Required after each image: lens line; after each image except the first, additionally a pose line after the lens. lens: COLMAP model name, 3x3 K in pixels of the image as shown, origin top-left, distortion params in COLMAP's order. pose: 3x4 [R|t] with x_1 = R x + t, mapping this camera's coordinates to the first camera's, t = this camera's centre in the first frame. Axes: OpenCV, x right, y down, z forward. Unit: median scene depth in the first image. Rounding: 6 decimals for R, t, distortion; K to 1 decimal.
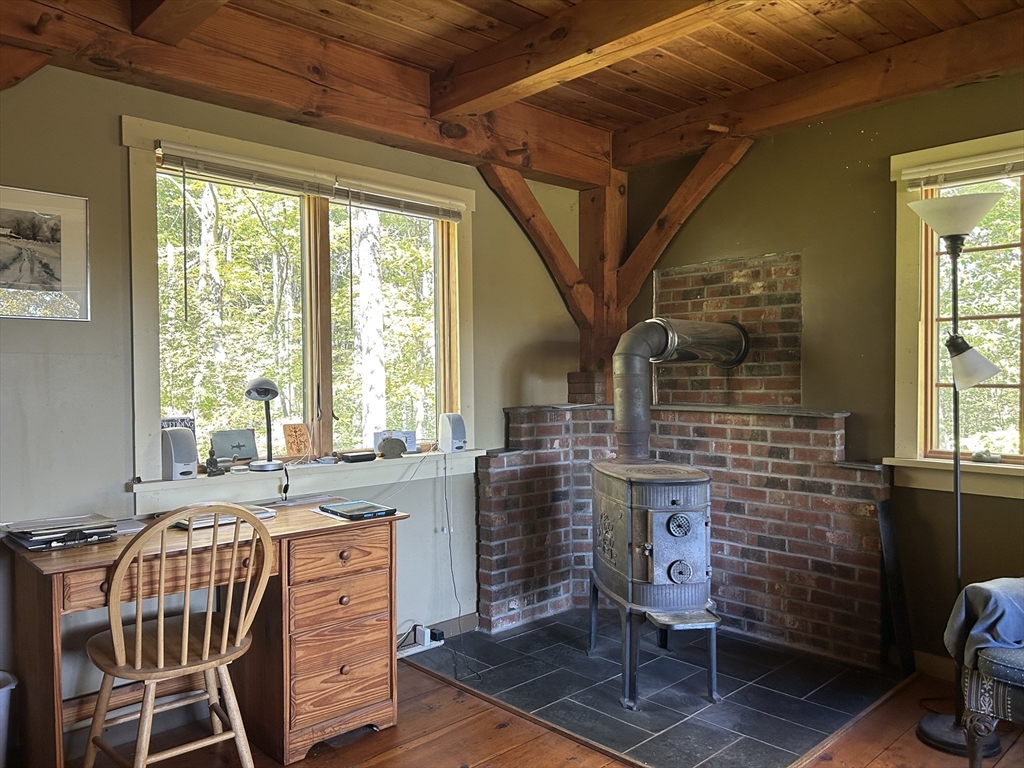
lens RADIAL K [[762.9, 0, 505.8], [0, 762.9, 382.8], [0, 0, 1]] dist [0.067215, -0.076108]
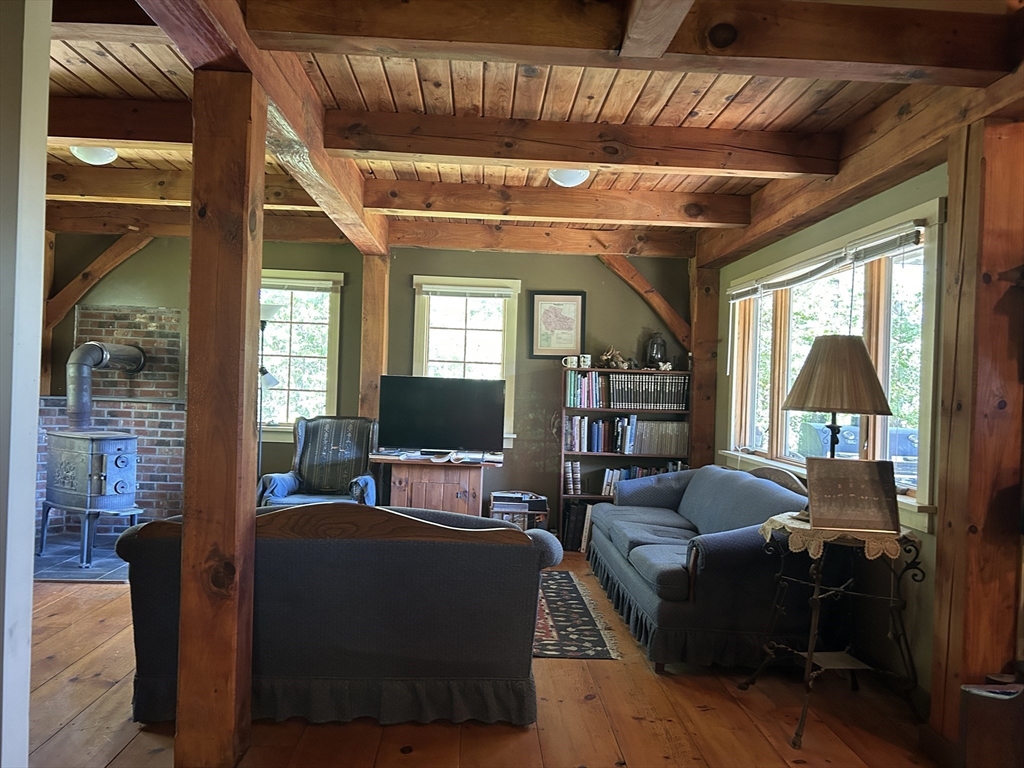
lens RADIAL K [[762.9, 0, 504.7], [0, 762.9, 385.1], [0, 0, 1]] dist [0.067215, -0.076108]
pose [[0.656175, 0.029156, 0.754045, -0.441430], [-0.030664, 0.999458, -0.011961, -0.000993], [-0.753985, -0.015274, 0.656714, -0.690101]]
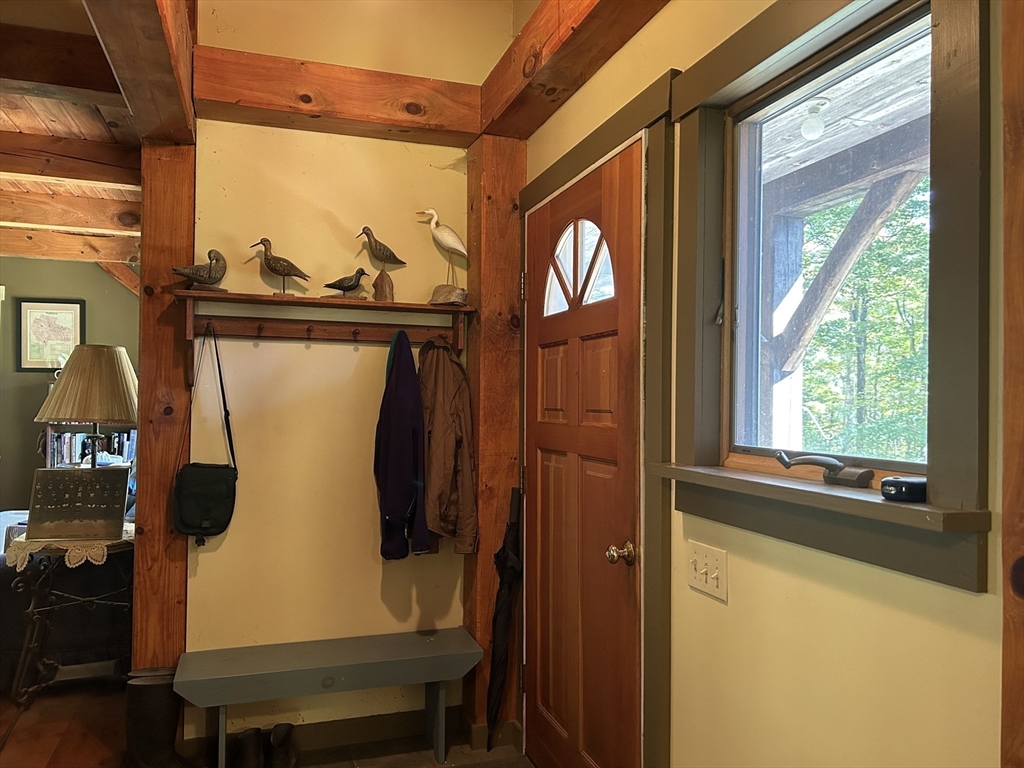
lens RADIAL K [[762.9, 0, 512.5], [0, 762.9, 384.7], [0, 0, 1]] dist [0.067215, -0.076108]
pose [[0.413642, 0.036619, 0.909703, -0.130305], [-0.008202, 0.999300, -0.036497, -0.006518], [-0.910403, 0.007636, 0.413652, -1.214273]]
